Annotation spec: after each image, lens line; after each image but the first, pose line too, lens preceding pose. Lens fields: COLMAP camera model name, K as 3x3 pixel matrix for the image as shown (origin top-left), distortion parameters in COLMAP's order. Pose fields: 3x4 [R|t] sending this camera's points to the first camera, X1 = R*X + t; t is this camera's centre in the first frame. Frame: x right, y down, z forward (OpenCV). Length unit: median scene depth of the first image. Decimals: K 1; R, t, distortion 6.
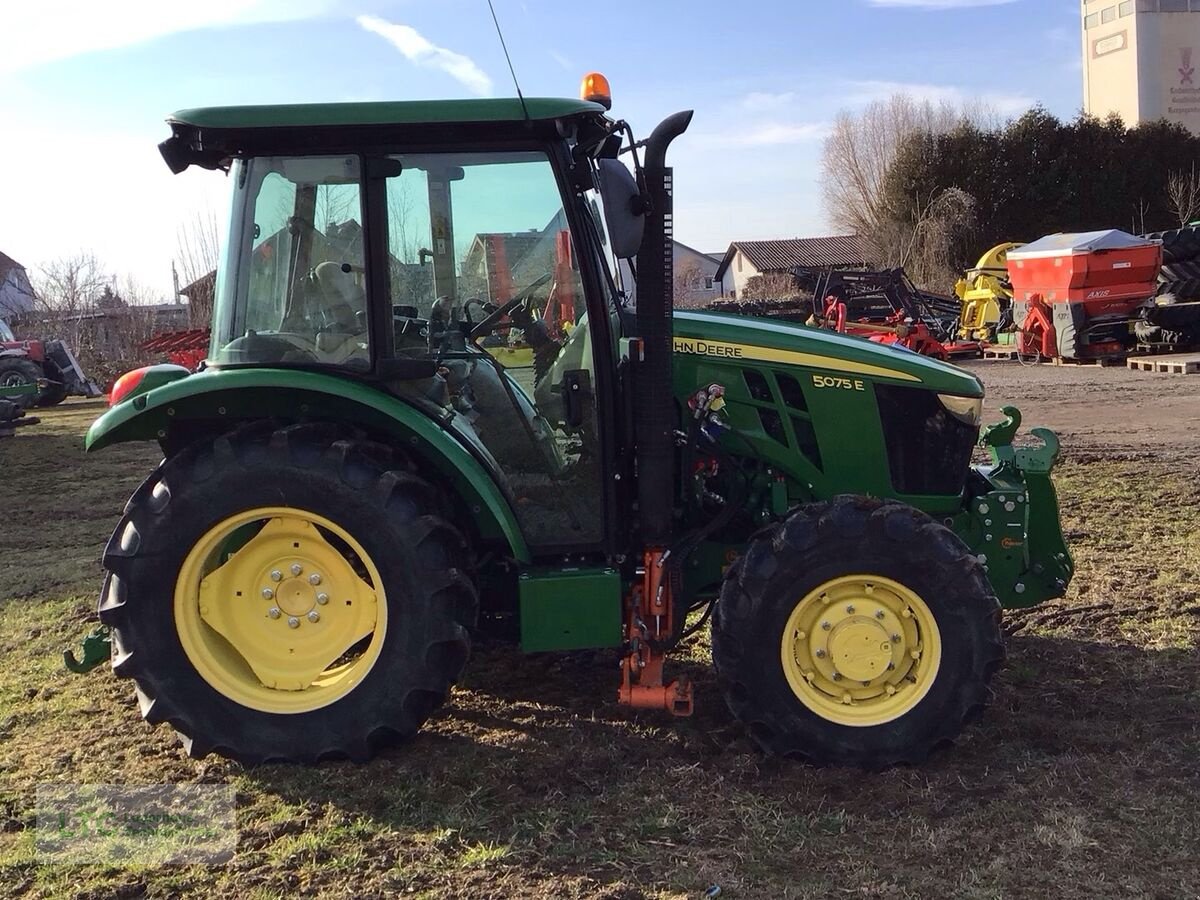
lens RADIAL K [[1439.8, 0, 603.3], [0, 1439.8, 456.1], [0, 0, 1]] dist [0.079823, 0.000000]
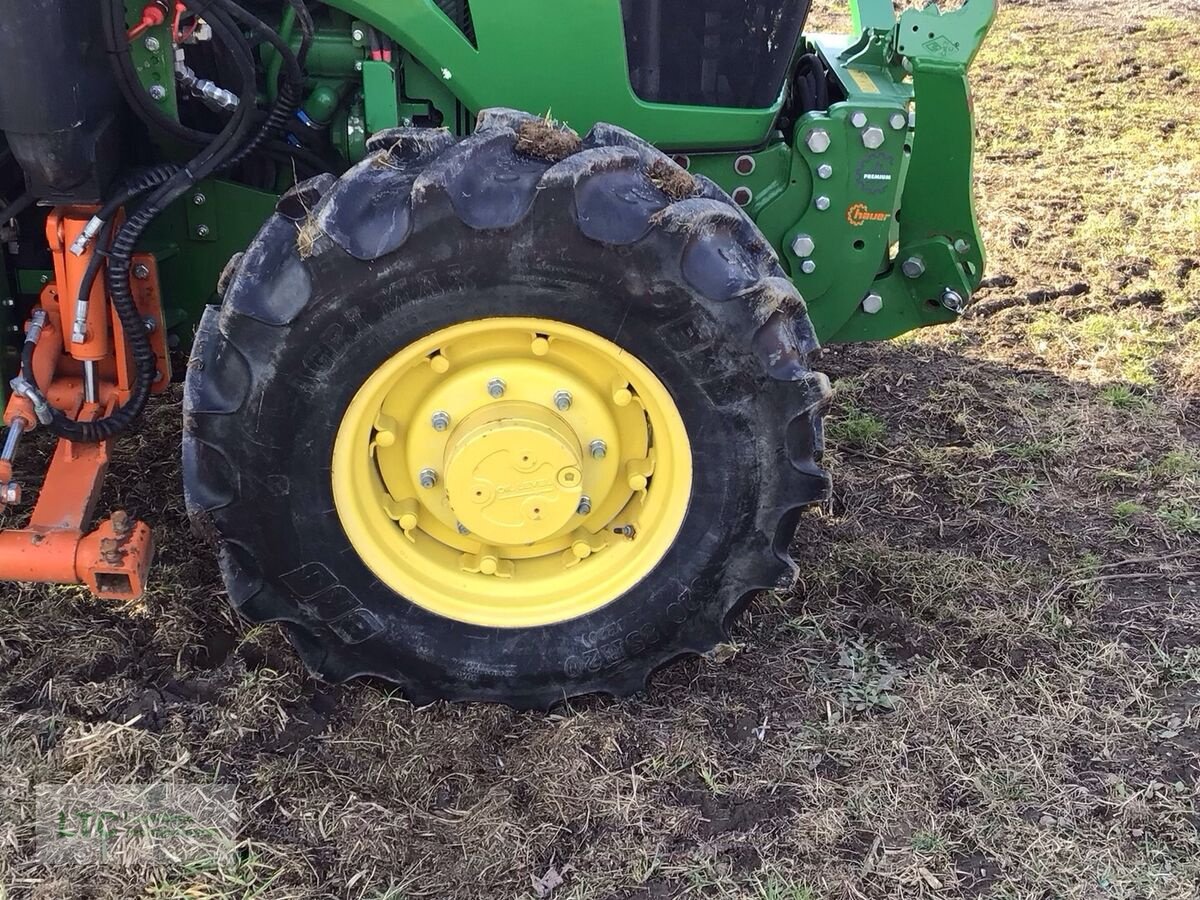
lens RADIAL K [[1439.8, 0, 600.1], [0, 1439.8, 446.3], [0, 0, 1]] dist [0.079823, 0.000000]
pose [[0.993456, 0.016386, 0.113033, 0.146110], [-0.051572, 0.947379, 0.315932, -0.014795], [-0.101908, -0.319694, 0.942025, 0.553903]]
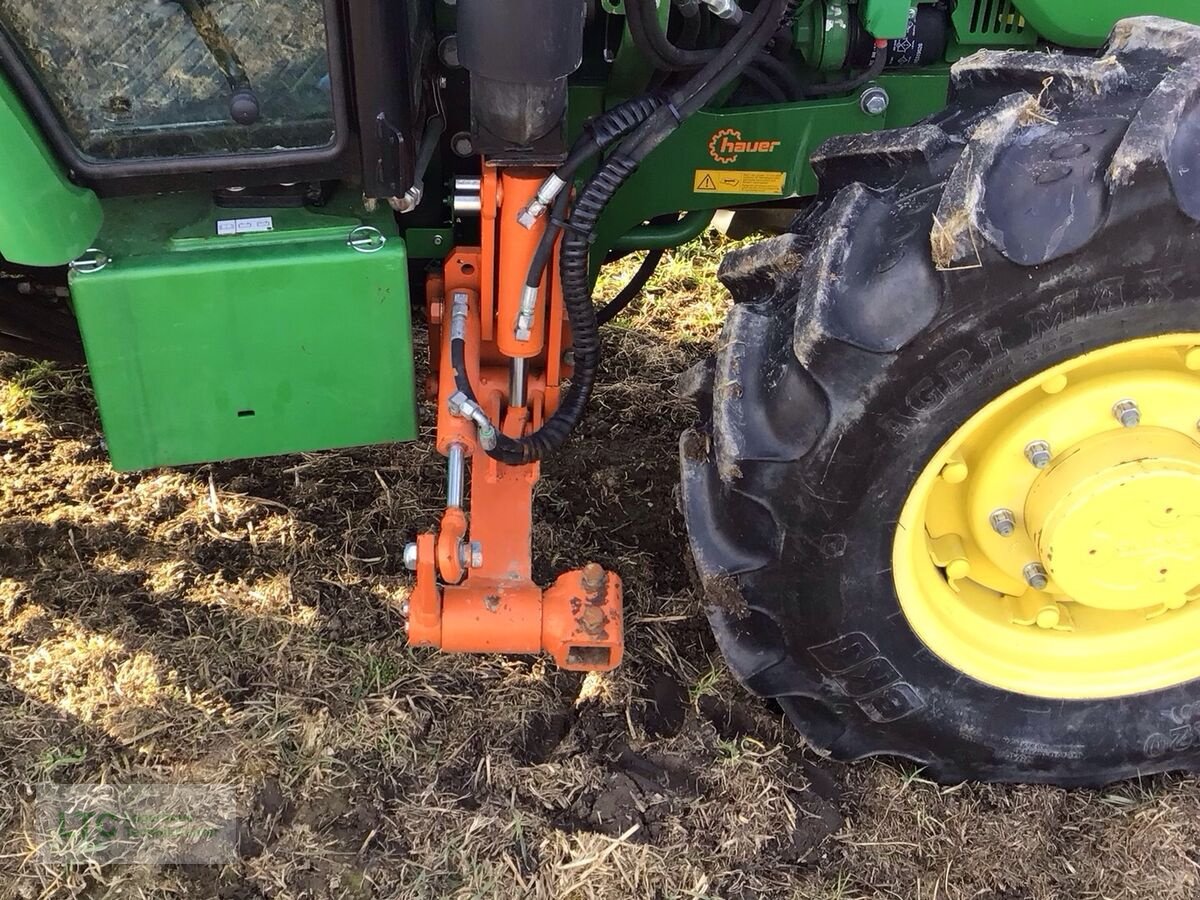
lens RADIAL K [[1439.8, 0, 604.1], [0, 1439.8, 450.2], [0, 0, 1]] dist [0.079823, 0.000000]
pose [[0.993857, -0.011346, 0.110092, 0.020204], [-0.040898, 0.886674, 0.460583, -0.028031], [-0.102842, -0.462256, 0.880763, 0.689838]]
